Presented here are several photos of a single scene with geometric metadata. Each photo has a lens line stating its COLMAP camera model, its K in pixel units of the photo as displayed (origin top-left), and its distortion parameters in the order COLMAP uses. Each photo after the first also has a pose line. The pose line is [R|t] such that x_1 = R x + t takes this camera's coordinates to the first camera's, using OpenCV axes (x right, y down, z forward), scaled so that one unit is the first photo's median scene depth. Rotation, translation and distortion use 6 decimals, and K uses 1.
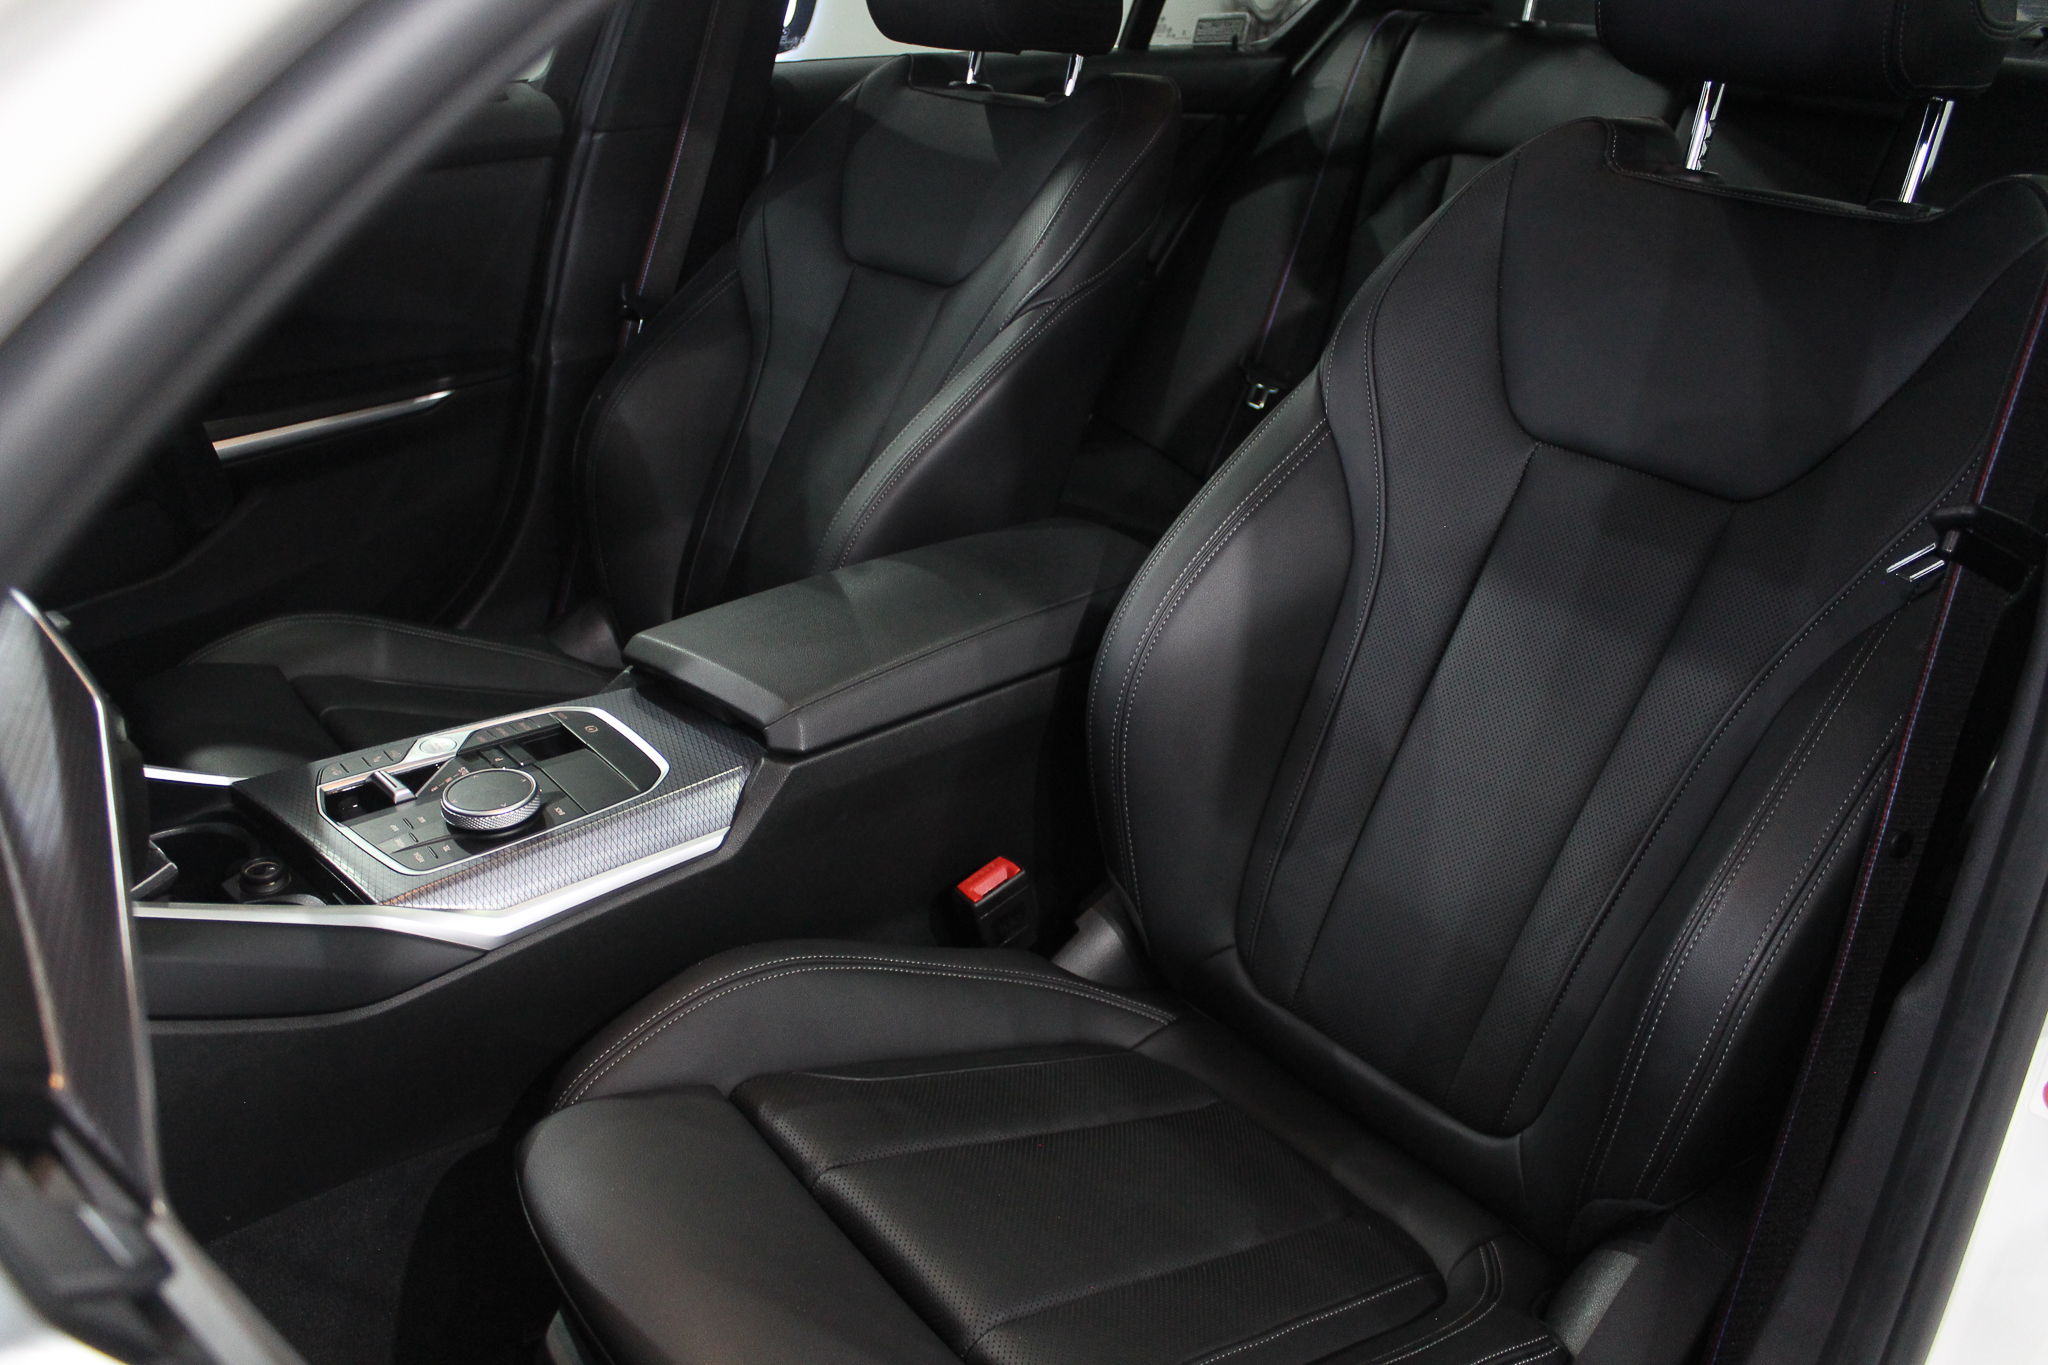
lens RADIAL K [[1687.0, 0, 1024.0], [0, 1687.0, 682.5], [0, 0, 1]] dist [-0.164031, 0.117059]
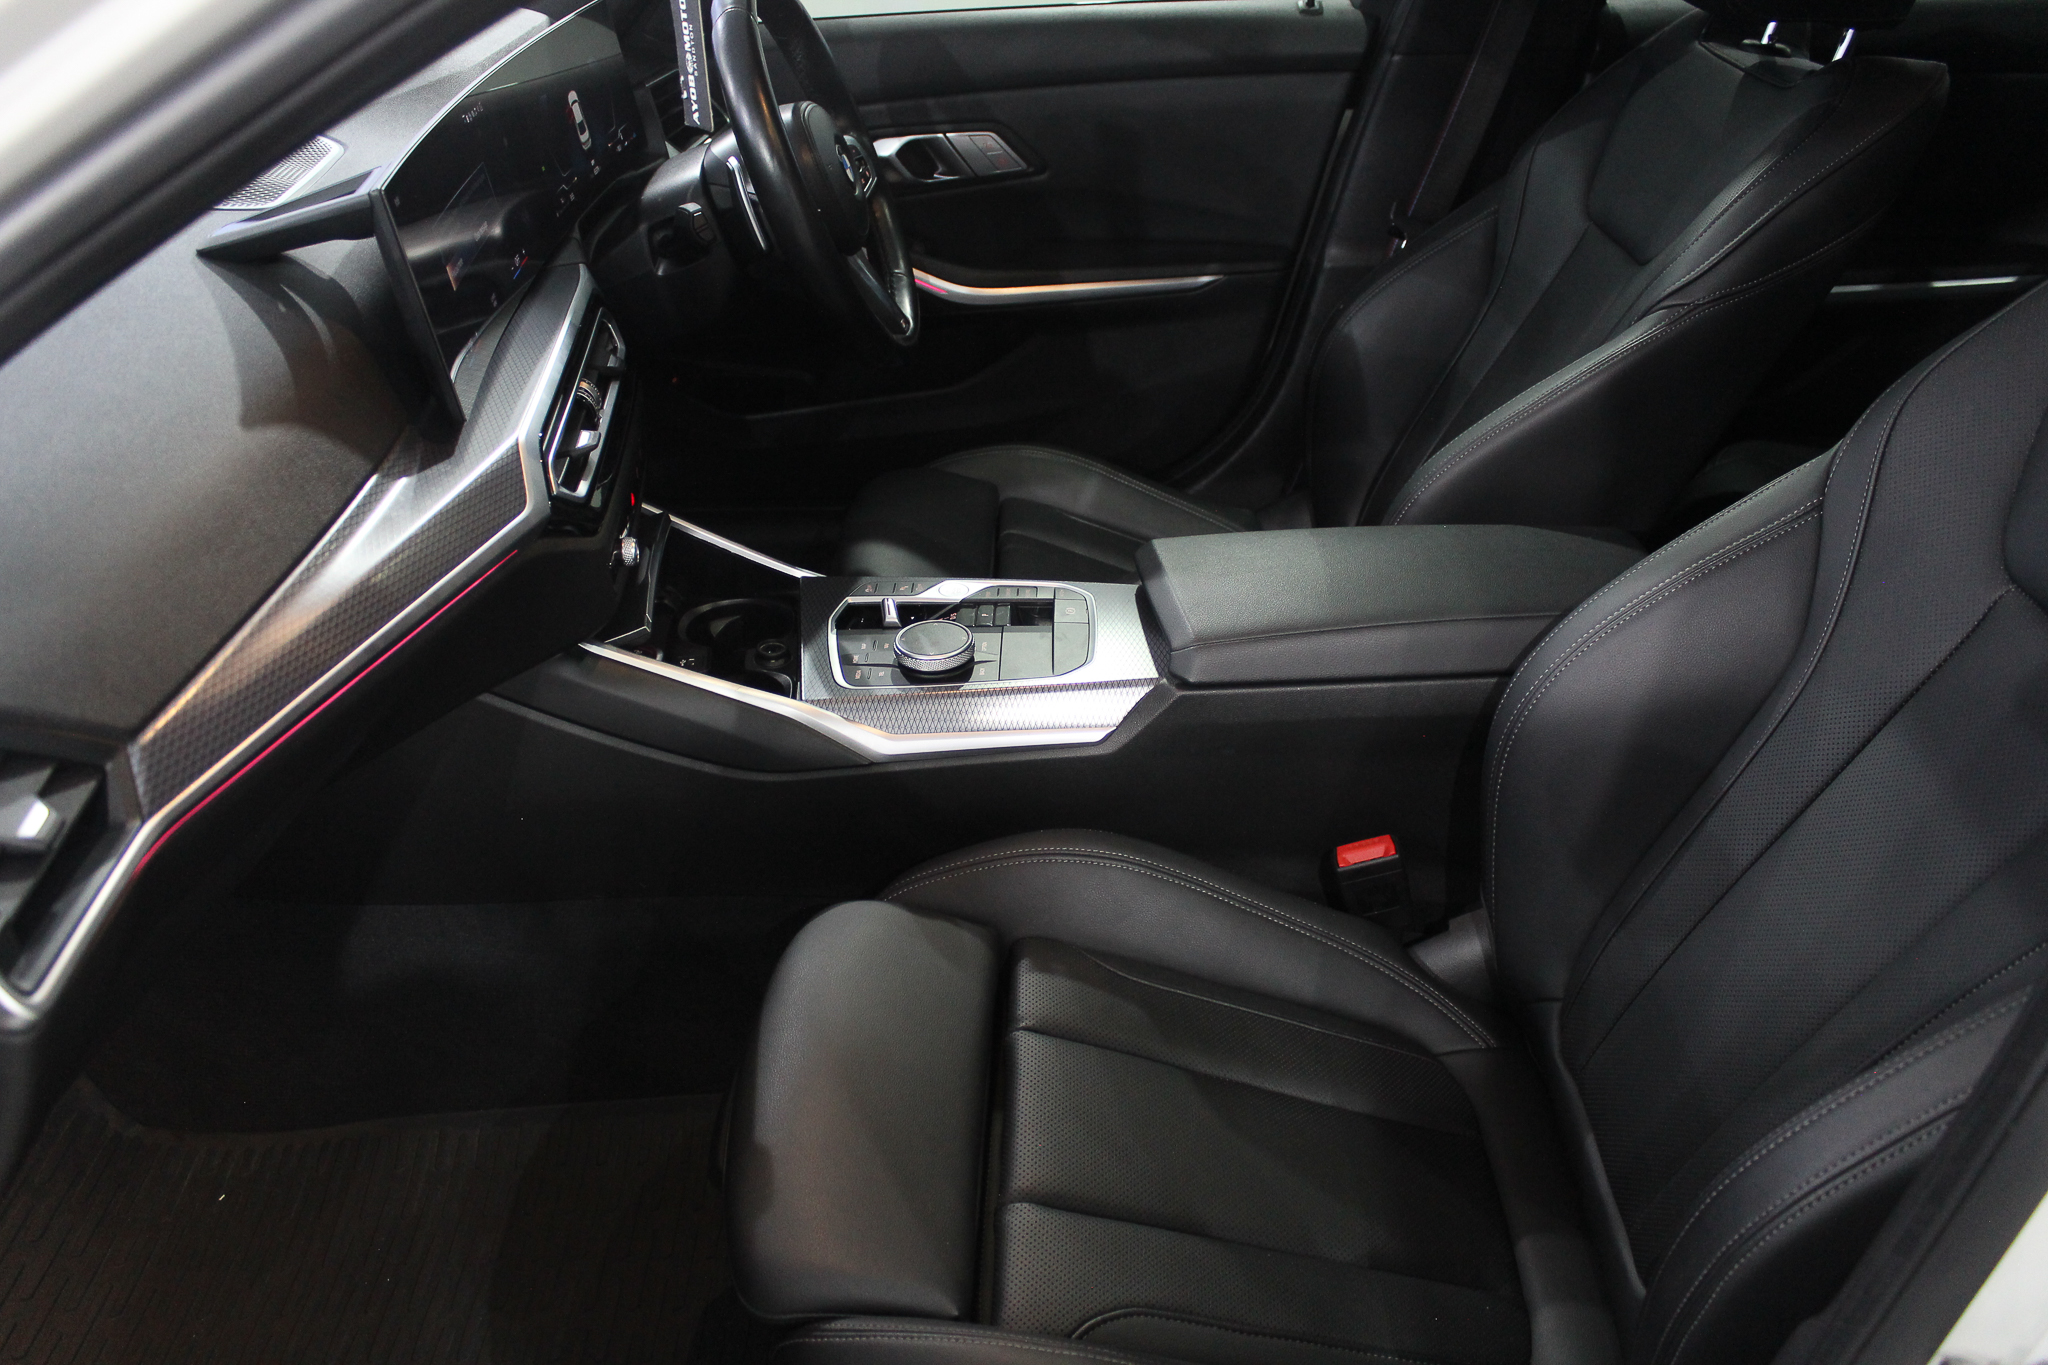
lens RADIAL K [[1687.0, 0, 1024.0], [0, 1687.0, 682.5], [0, 0, 1]] dist [-0.164031, 0.117059]
pose [[0.770151, 0.290764, -0.567735, 0.370786], [-0.232834, 0.956793, 0.174173, -0.113591], [0.593848, -0.001952, 0.804575, 0.037078]]
